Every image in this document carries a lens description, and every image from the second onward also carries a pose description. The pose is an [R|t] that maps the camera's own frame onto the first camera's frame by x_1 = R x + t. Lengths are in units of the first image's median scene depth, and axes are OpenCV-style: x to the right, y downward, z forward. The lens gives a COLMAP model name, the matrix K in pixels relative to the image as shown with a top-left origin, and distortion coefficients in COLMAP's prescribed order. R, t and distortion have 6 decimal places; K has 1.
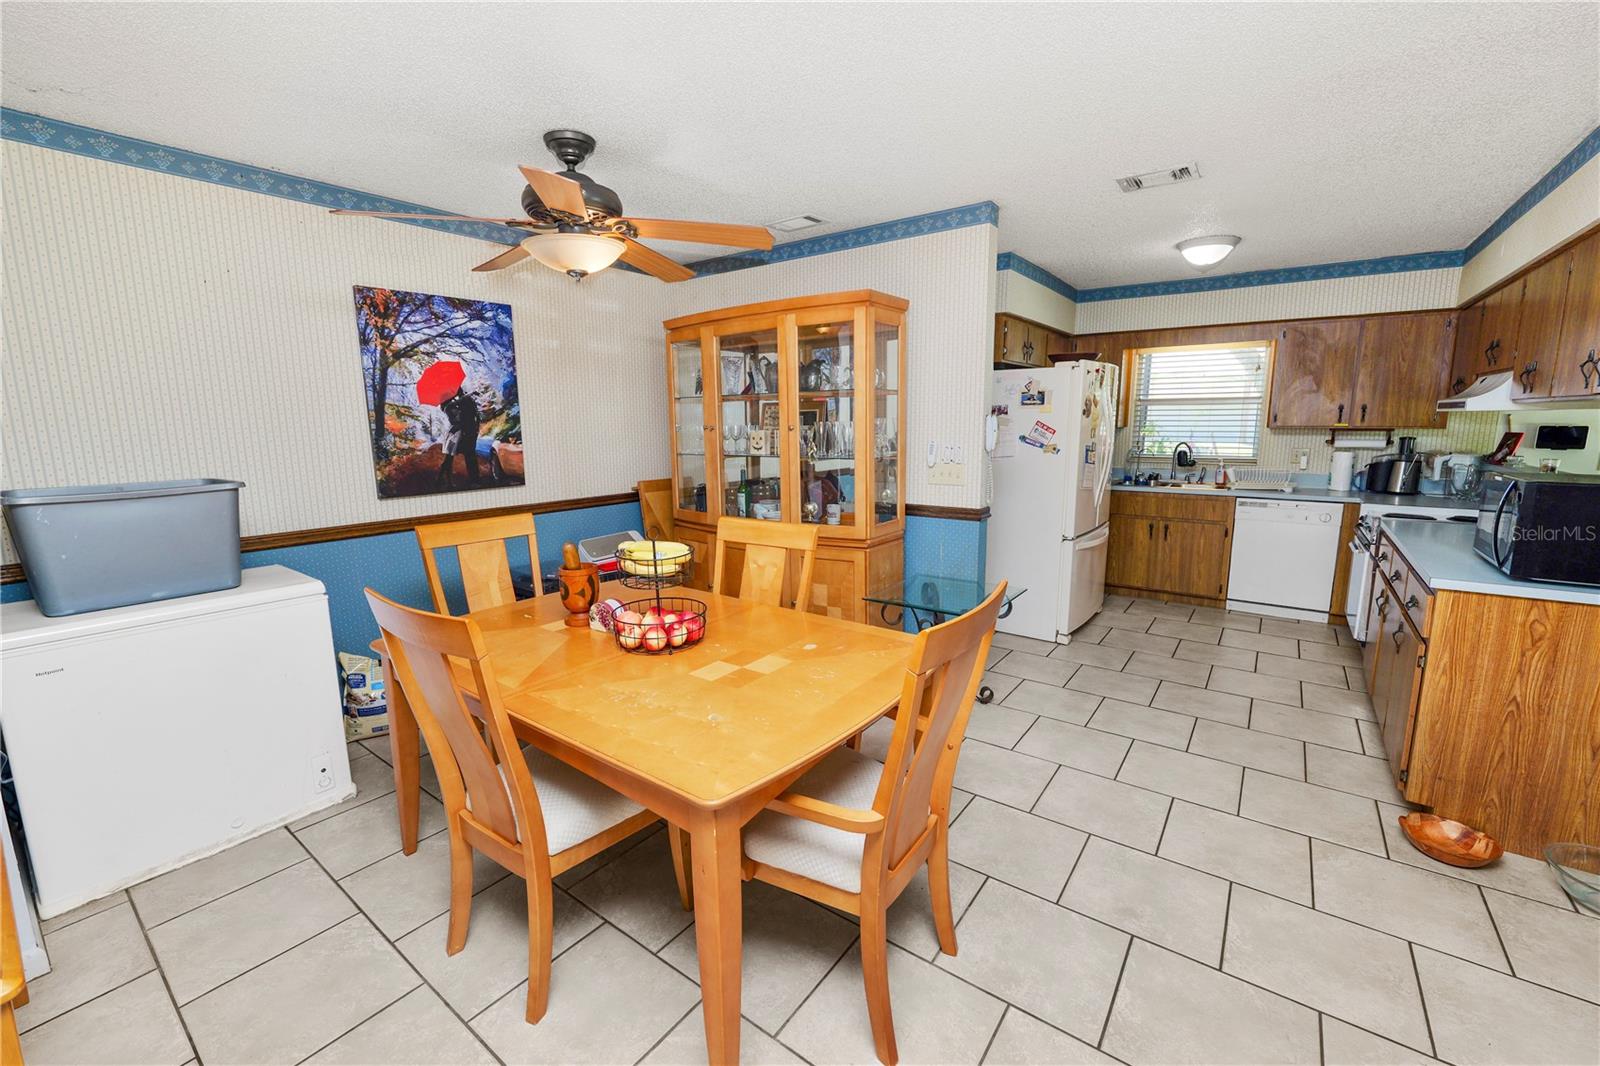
lens RADIAL K [[651.4, 0, 800.4], [0, 651.4, 525.0], [0, 0, 1]] dist [-0.014901, 0.002673]
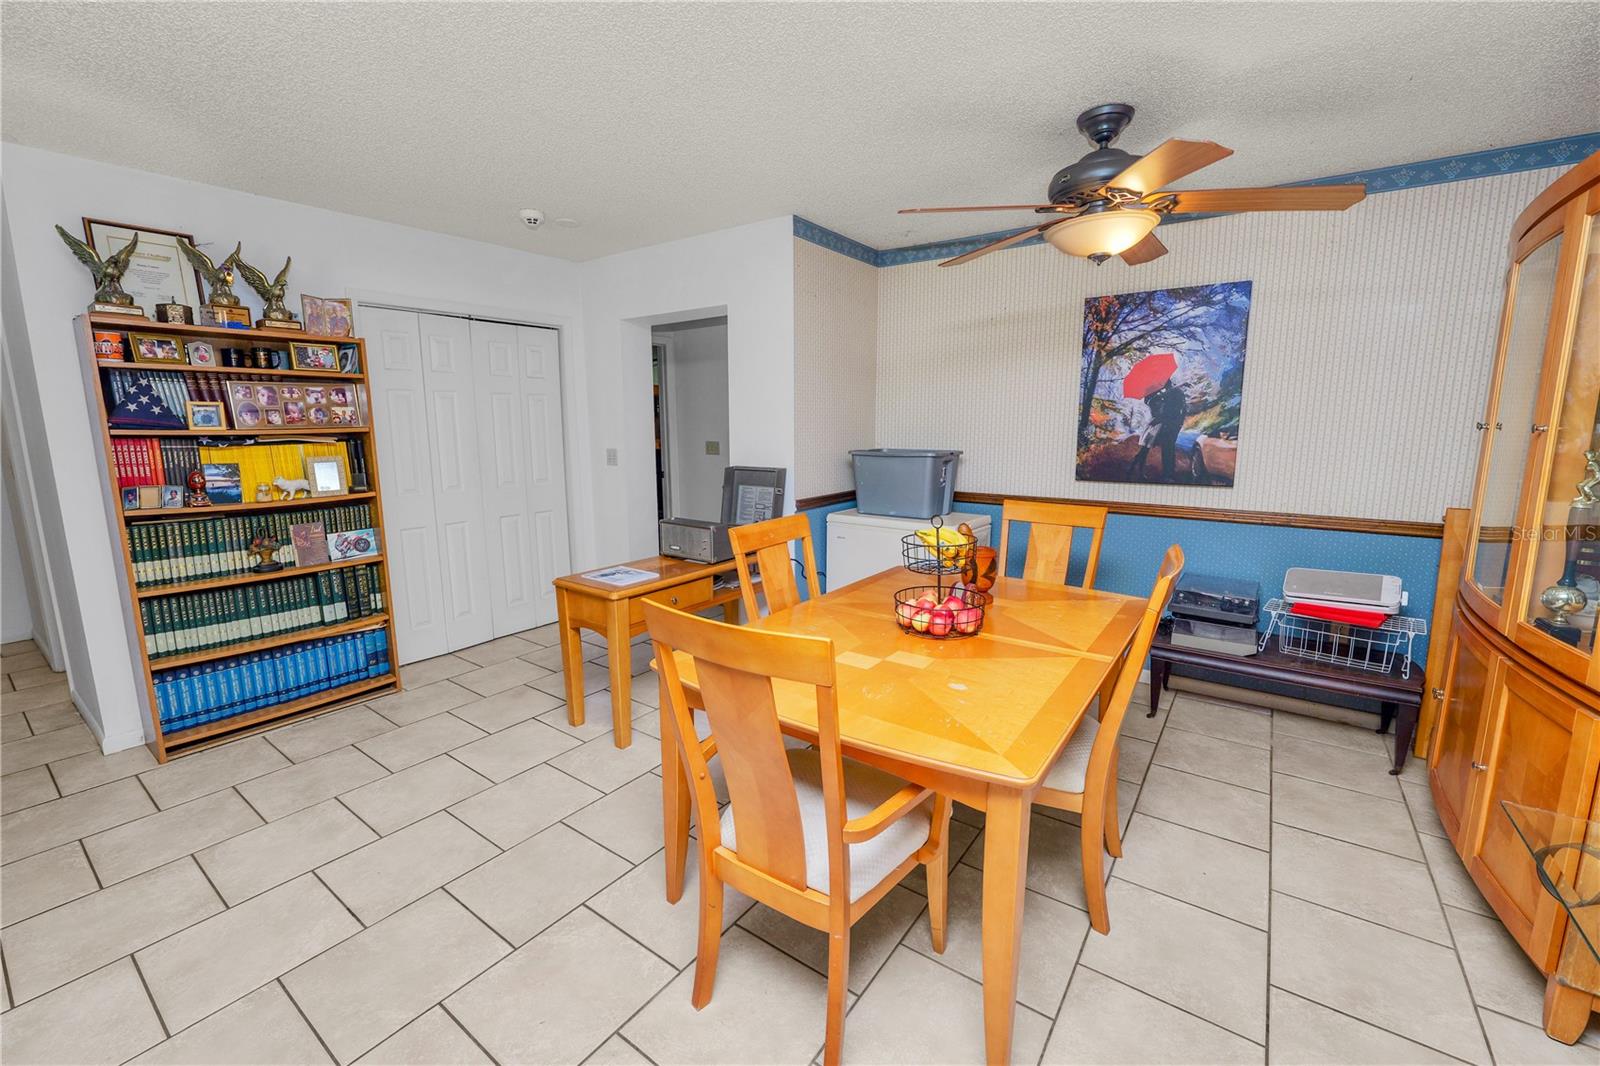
lens RADIAL K [[651.4, 0, 800.4], [0, 651.4, 525.0], [0, 0, 1]] dist [-0.014901, 0.002673]
pose [[0.021296, 0.168938, -0.985397, 0.392747], [-0.156861, 0.973978, 0.163590, -0.057867], [0.987391, 0.151087, 0.047242, 0.358355]]
